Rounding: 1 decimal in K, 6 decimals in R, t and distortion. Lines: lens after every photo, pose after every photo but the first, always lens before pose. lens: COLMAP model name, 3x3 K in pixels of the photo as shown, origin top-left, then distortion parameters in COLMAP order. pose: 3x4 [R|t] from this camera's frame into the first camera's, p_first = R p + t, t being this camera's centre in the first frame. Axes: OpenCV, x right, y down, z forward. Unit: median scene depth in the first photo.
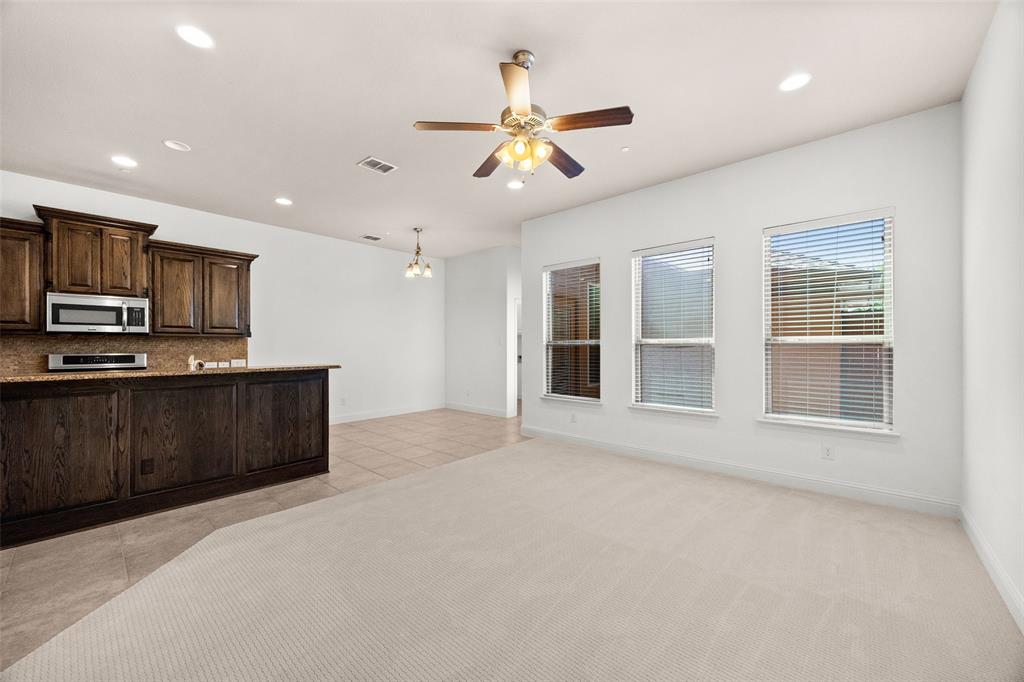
lens RADIAL K [[392.5, 0, 513.6], [0, 392.5, 343.2], [0, 0, 1]] dist [-0.011514, 0.000044]
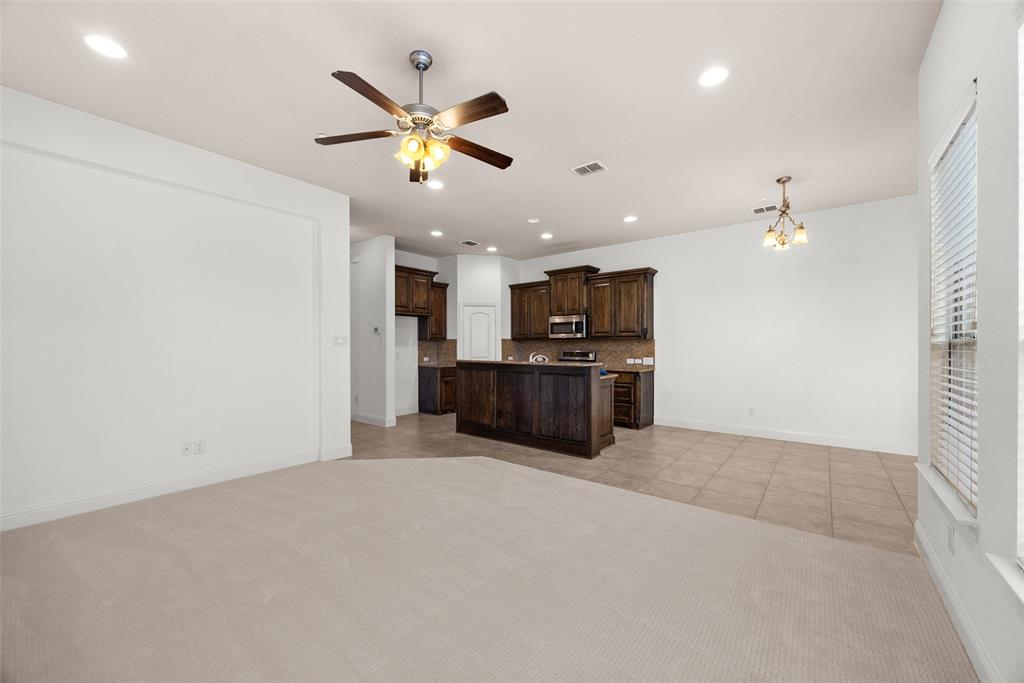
lens RADIAL K [[392.5, 0, 513.2], [0, 392.5, 347.1], [0, 0, 1]] dist [-0.011514, 0.000044]
pose [[0.045256, 0.005020, -0.998963, 0.641183], [0.007834, 0.999955, 0.005380, 0.000554], [0.998945, -0.008069, 0.045214, 0.730399]]
